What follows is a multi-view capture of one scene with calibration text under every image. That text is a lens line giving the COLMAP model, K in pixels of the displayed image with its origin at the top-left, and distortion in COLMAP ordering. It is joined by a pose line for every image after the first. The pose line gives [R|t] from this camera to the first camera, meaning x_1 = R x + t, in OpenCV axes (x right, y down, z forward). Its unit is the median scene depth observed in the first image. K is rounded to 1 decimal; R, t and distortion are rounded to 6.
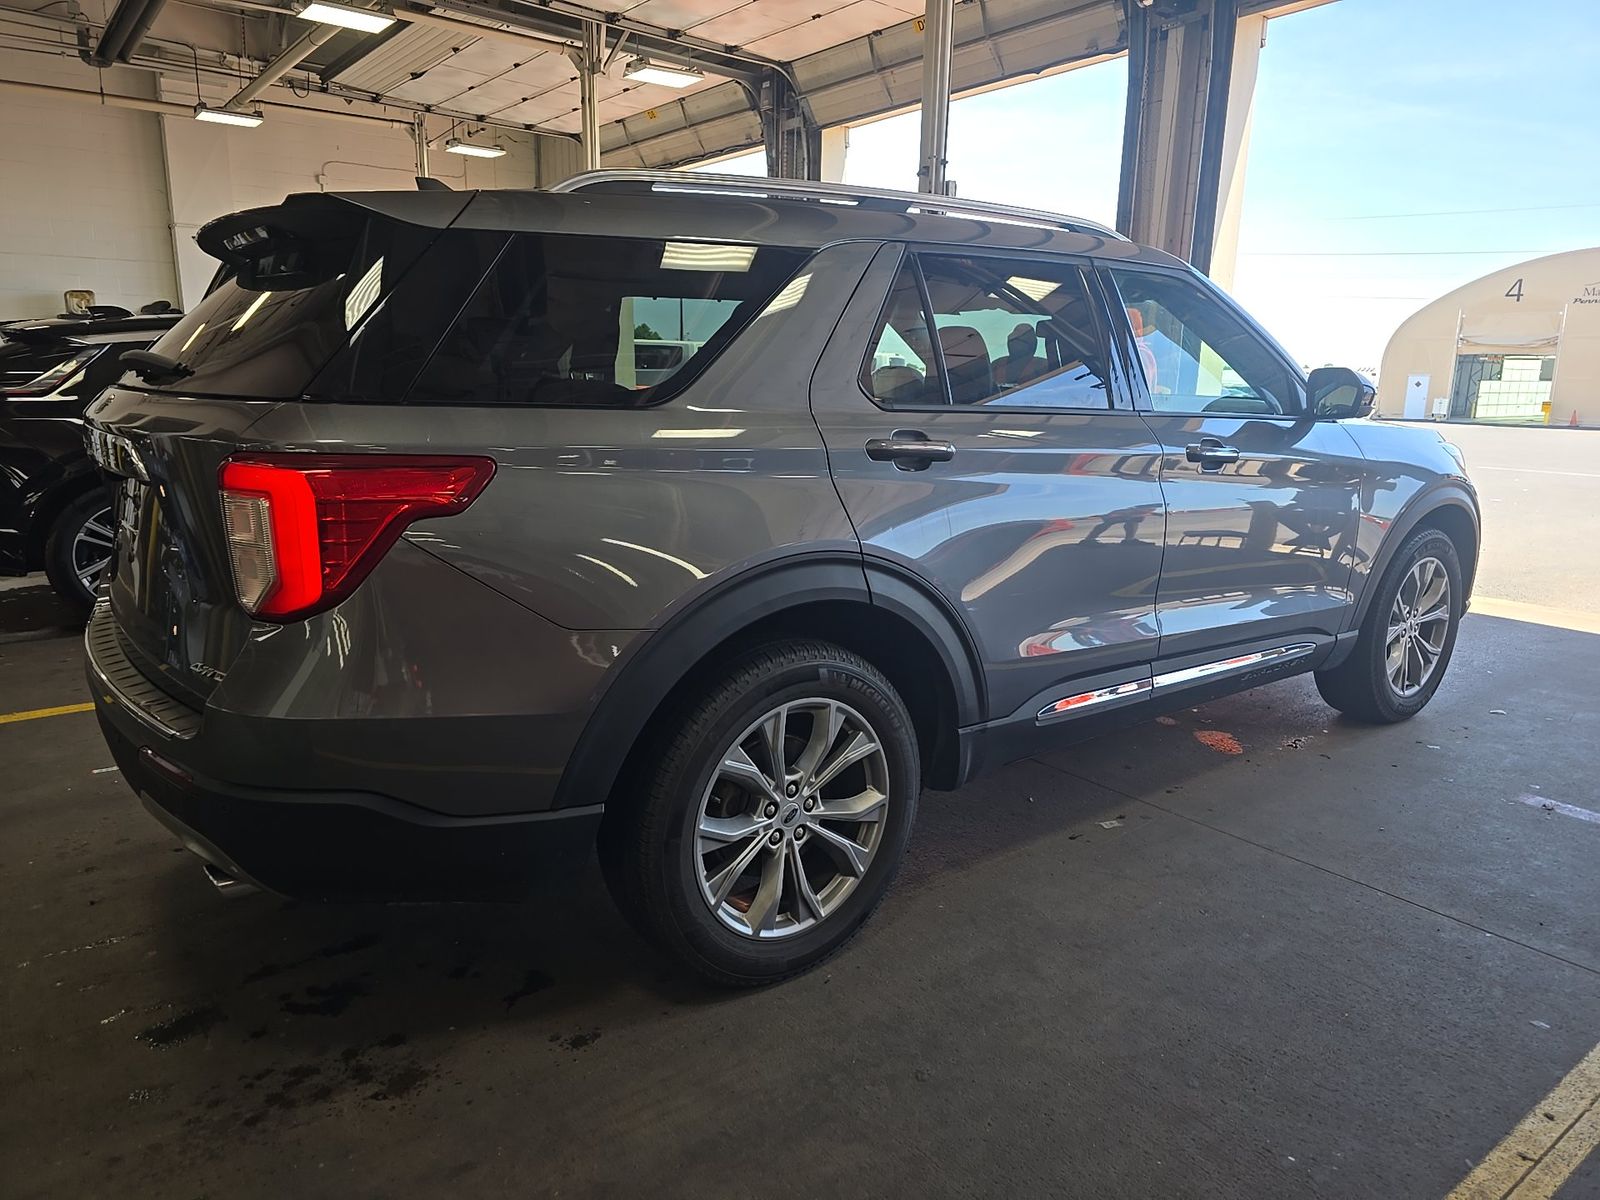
lens RADIAL K [[1089.1, 0, 800.0], [0, 1089.1, 600.0], [0, 0, 1]] dist [0.054987, -0.051145]
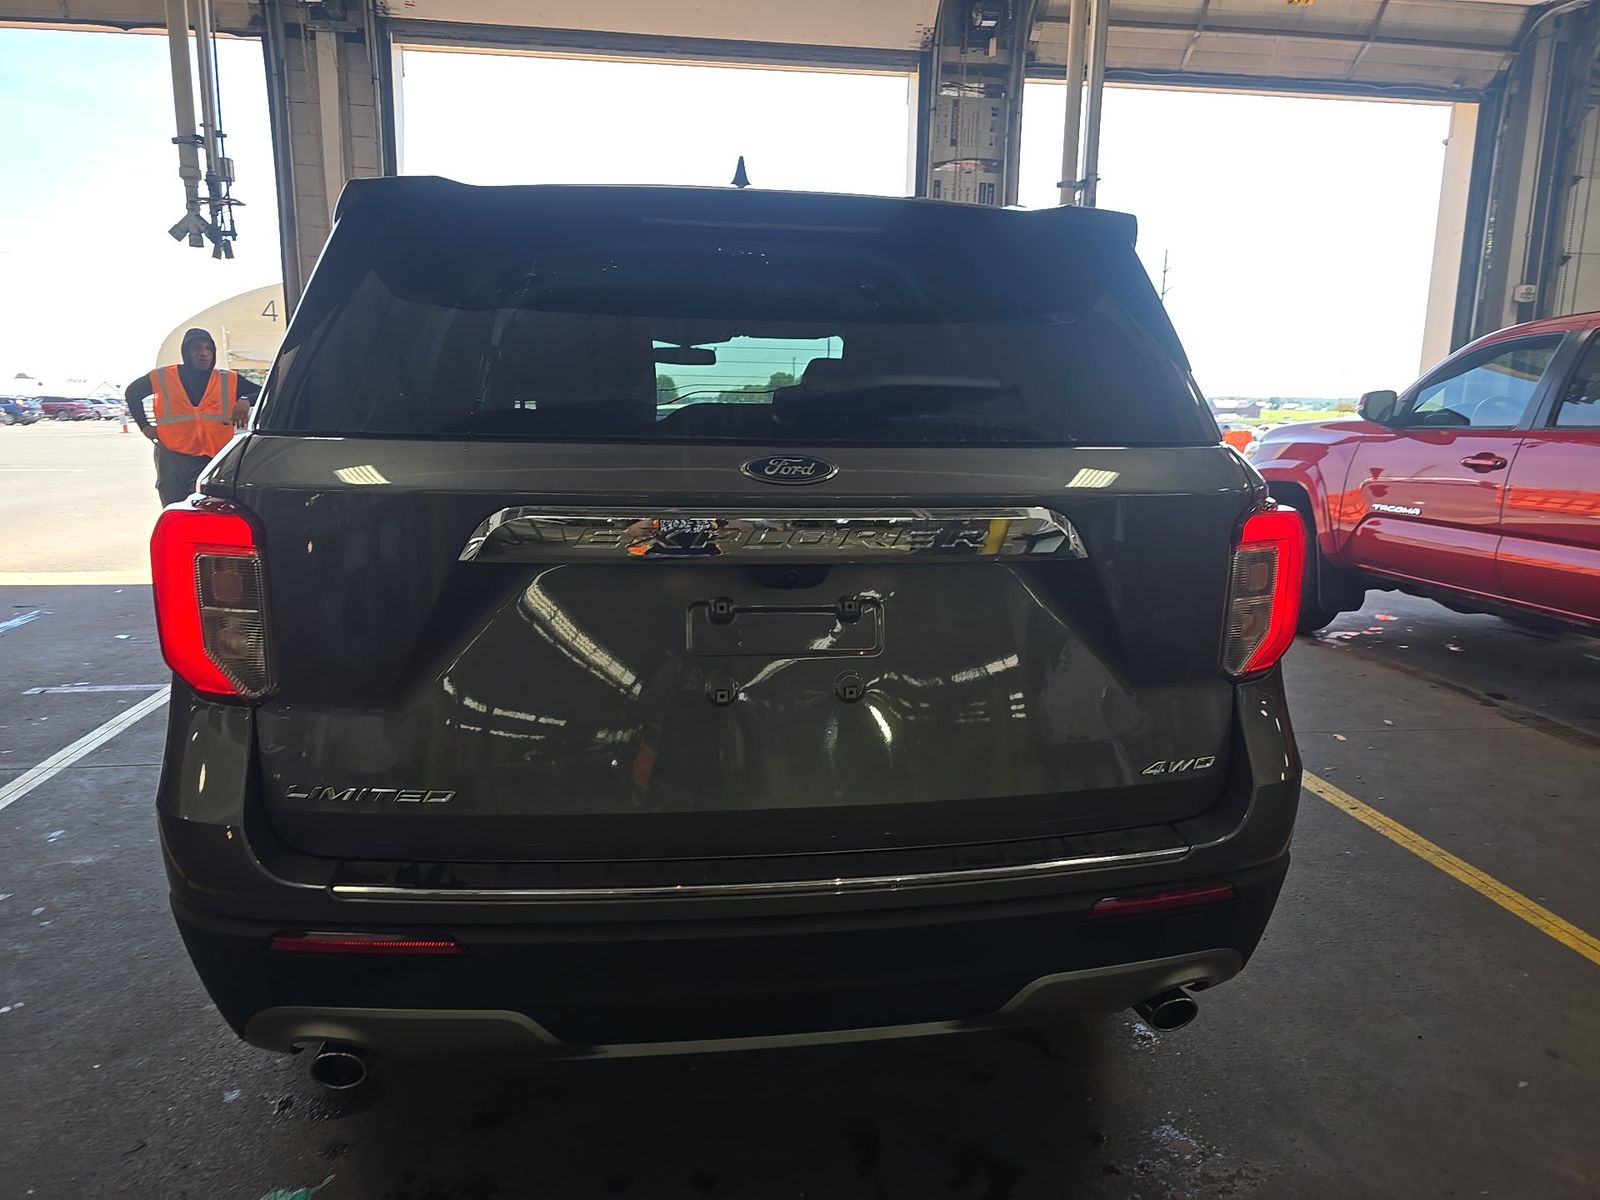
lens RADIAL K [[1089.1, 0, 800.0], [0, 1089.1, 600.0], [0, 0, 1]] dist [0.054987, -0.051145]
pose [[0.460179, -0.165166, 0.872328, -0.393337], [0.173252, 0.980360, 0.094225, -0.057170], [-0.870758, 0.107772, 0.479756, 0.243096]]
